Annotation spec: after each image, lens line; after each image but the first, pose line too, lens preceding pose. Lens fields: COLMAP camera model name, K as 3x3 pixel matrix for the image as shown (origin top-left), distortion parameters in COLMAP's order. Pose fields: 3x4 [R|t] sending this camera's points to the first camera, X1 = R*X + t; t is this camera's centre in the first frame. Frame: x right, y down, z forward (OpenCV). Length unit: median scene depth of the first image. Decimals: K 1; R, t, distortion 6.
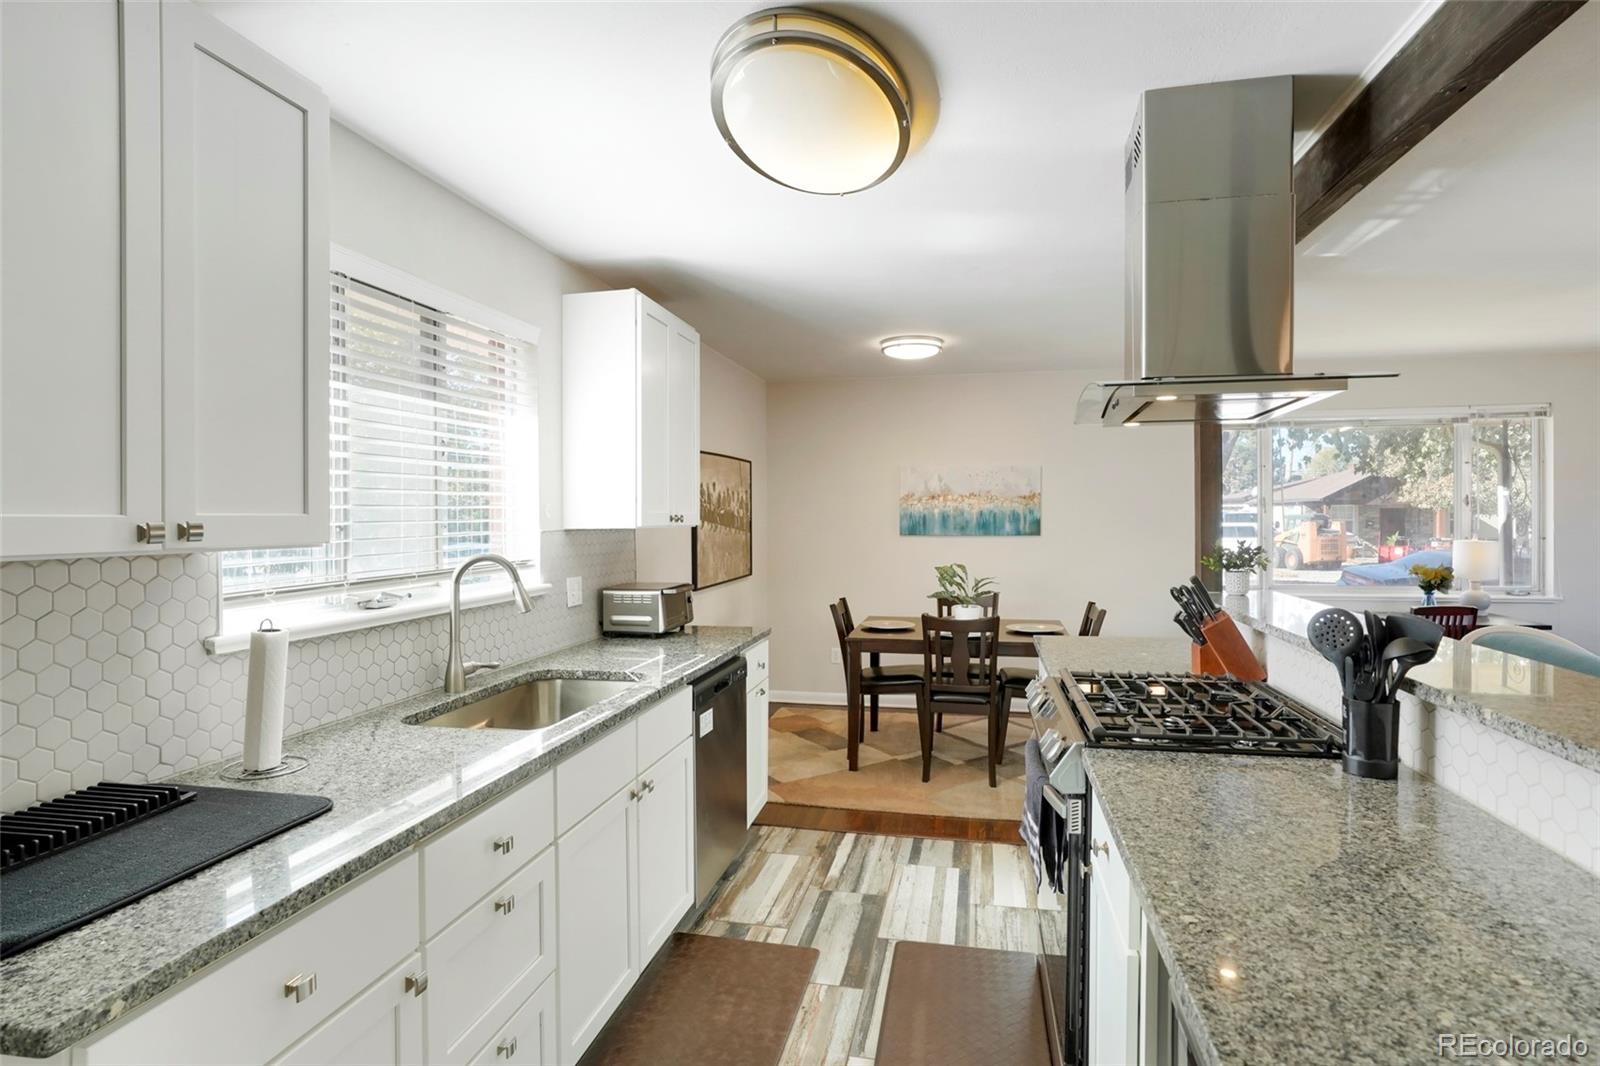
lens RADIAL K [[815.2, 0, 800.0], [0, 815.2, 533.0], [0, 0, 1]] dist [-0.027711, 0.000274]
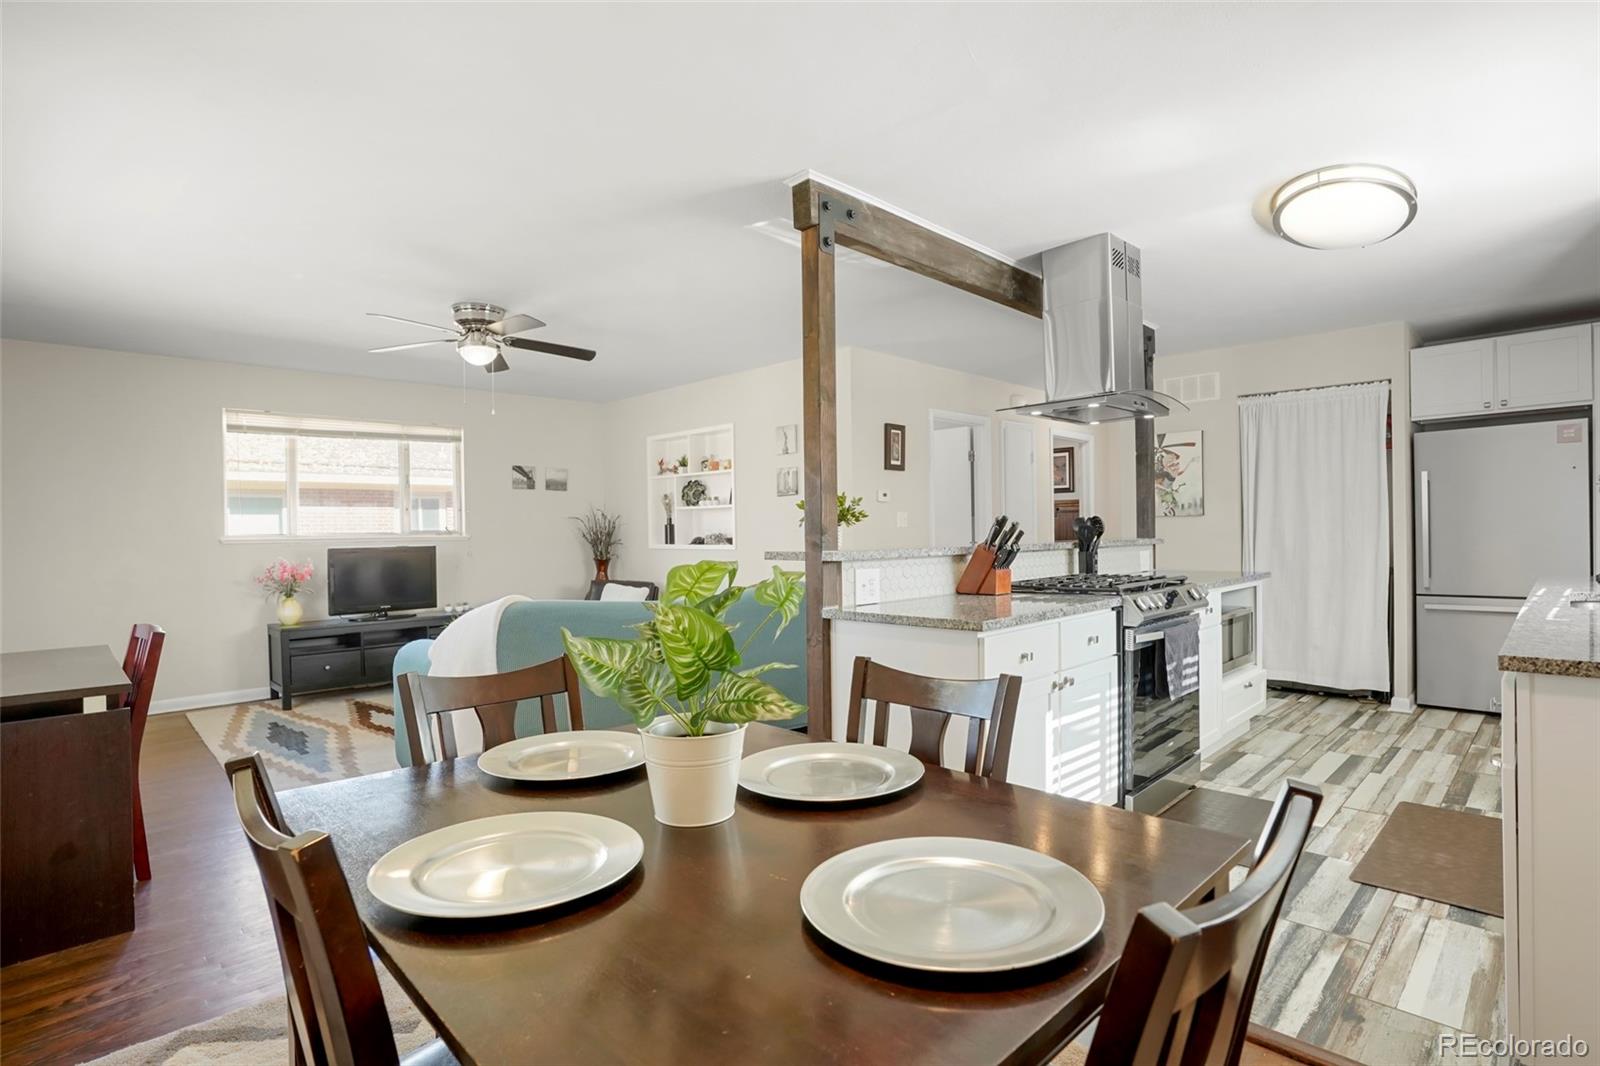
lens RADIAL K [[795.5, 0, 816.5], [0, 795.5, 557.0], [0, 0, 1]] dist [-0.063057, 0.035292]
pose [[-0.846057, 0.006276, 0.533055, 0.053445], [0.034059, 0.998524, 0.042302, 0.040197], [-0.532003, 0.053945, -0.845022, 1.661041]]
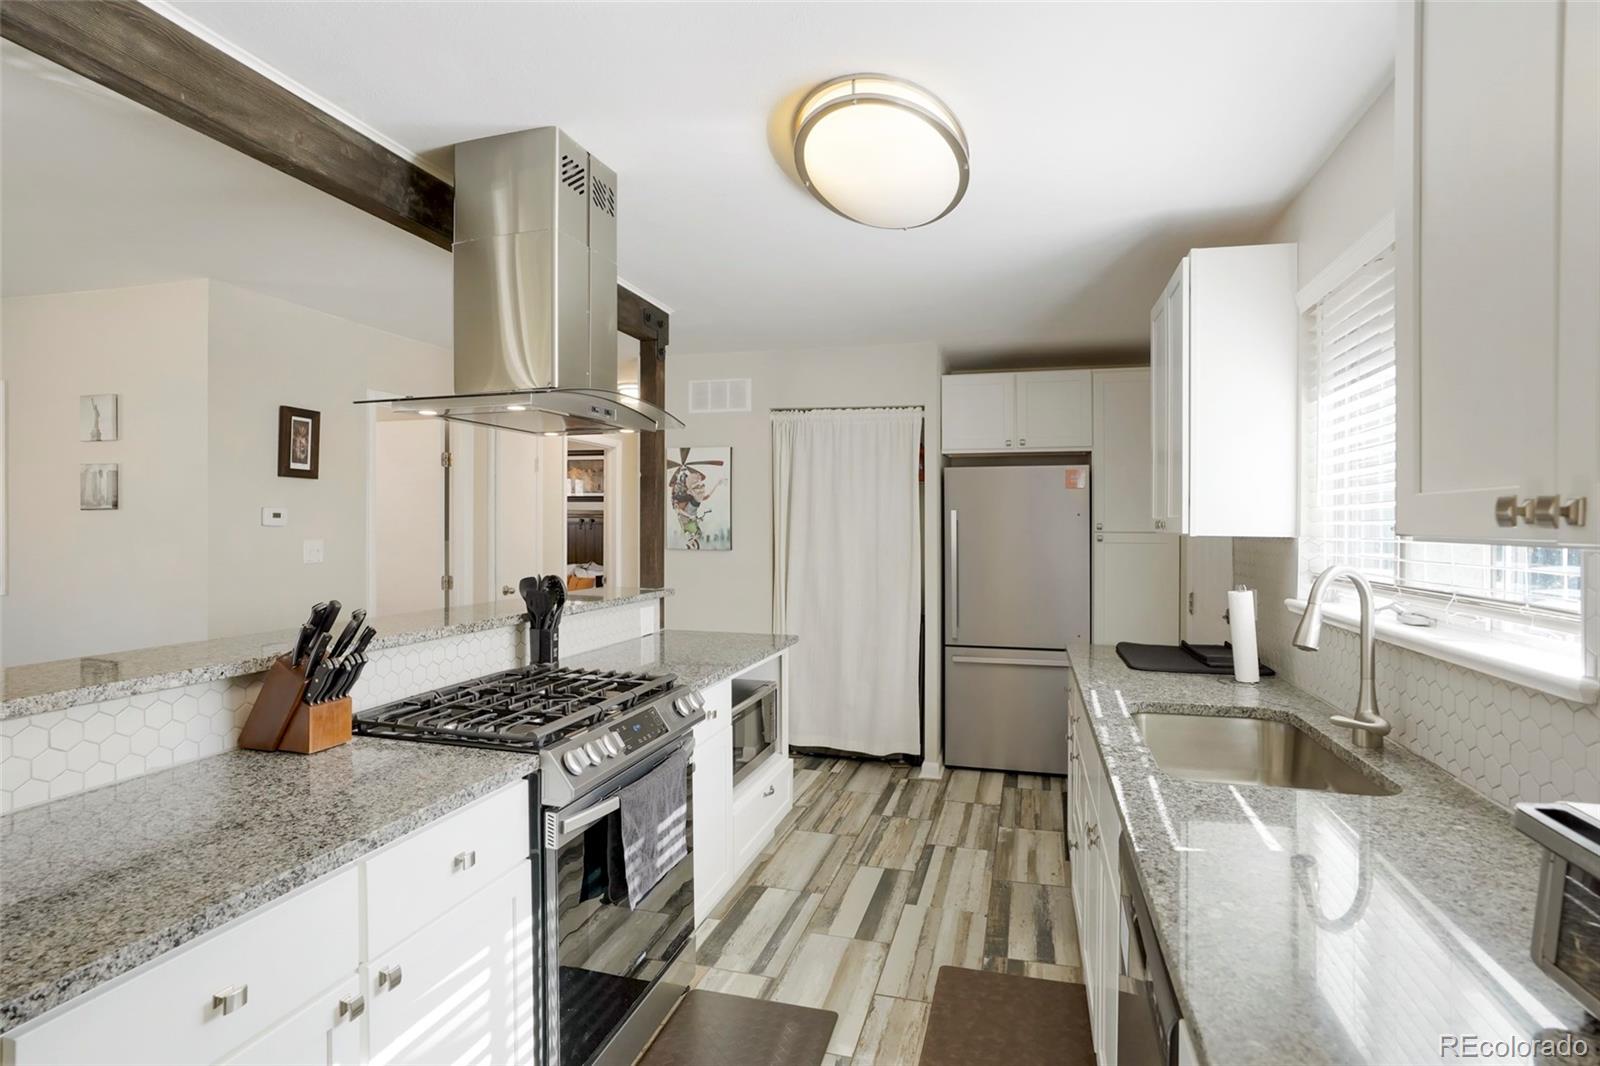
lens RADIAL K [[819.7, 0, 800.0], [0, 819.7, 533.0], [0, 0, 1]] dist [-0.064260, 0.040733]
pose [[-0.998261, -0.000401, 0.058956, 0.042217], [0.001202, 0.999630, 0.027158, -0.016856], [-0.058945, 0.027181, -0.997891, 1.240853]]
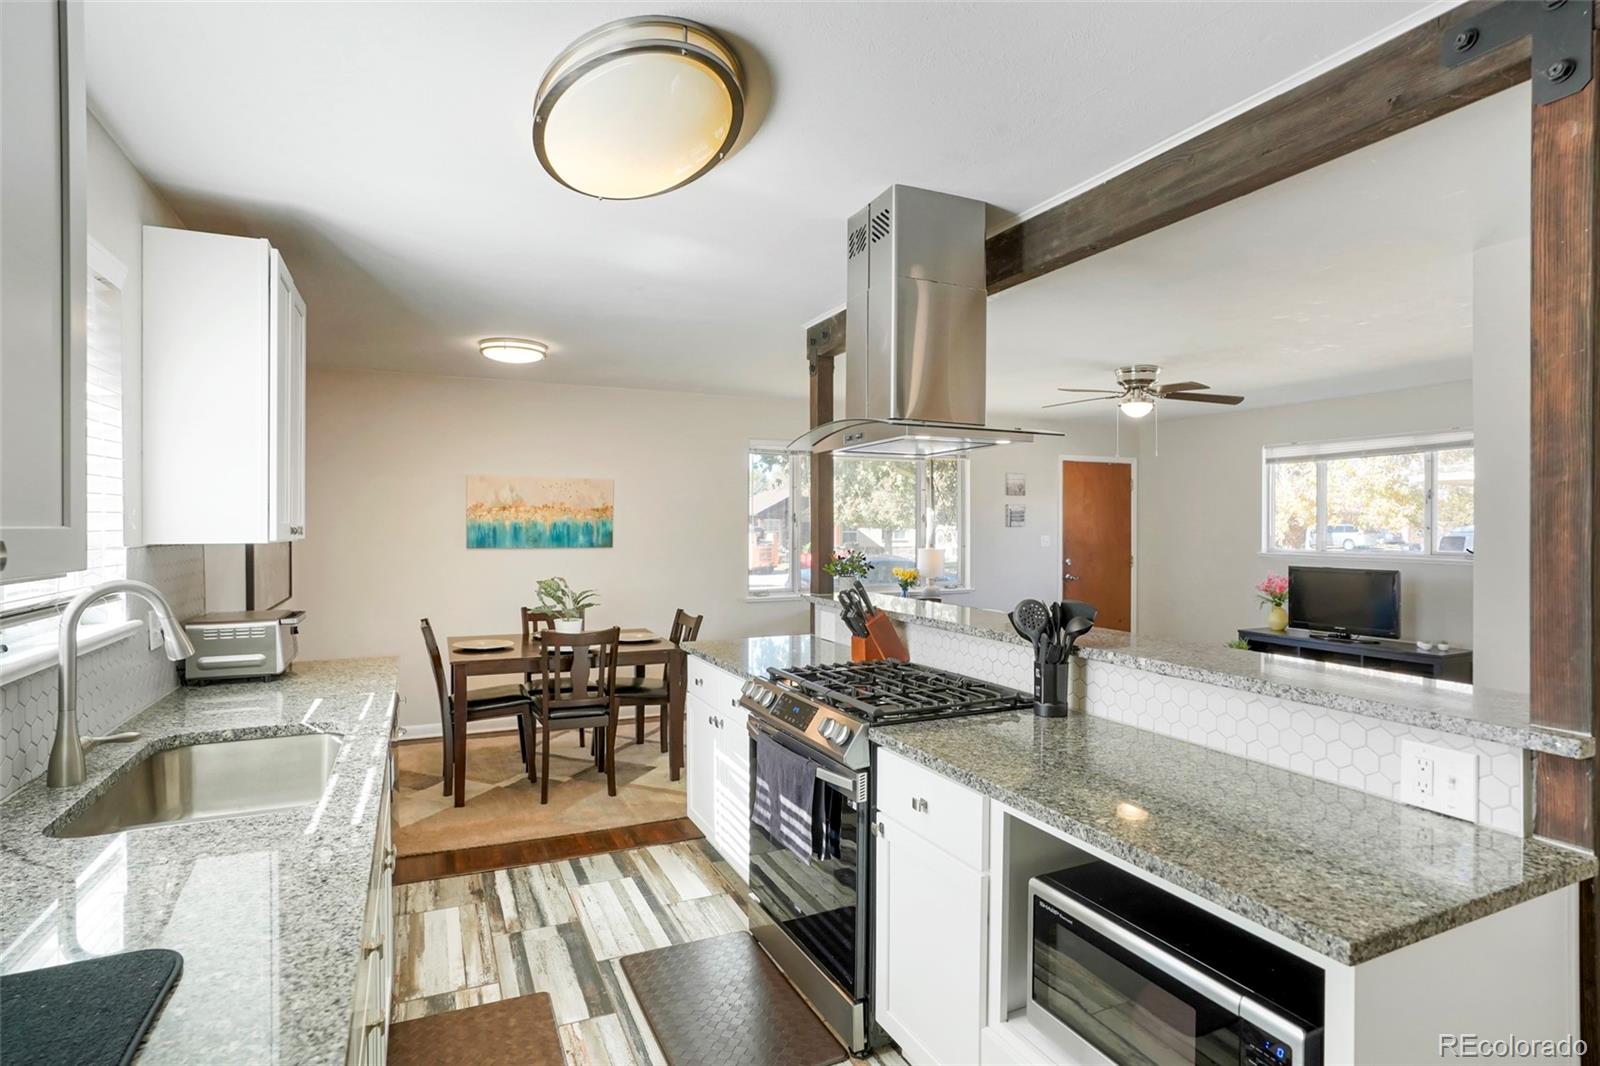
lens RADIAL K [[819.7, 0, 800.0], [0, 819.7, 533.0], [0, 0, 1]] dist [-0.064260, 0.040733]
pose [[0.796904, 0.001773, 0.604103, -0.236775], [0.006360, 0.999916, -0.011324, -0.003069], [-0.604072, 0.012866, 0.796826, 0.057999]]
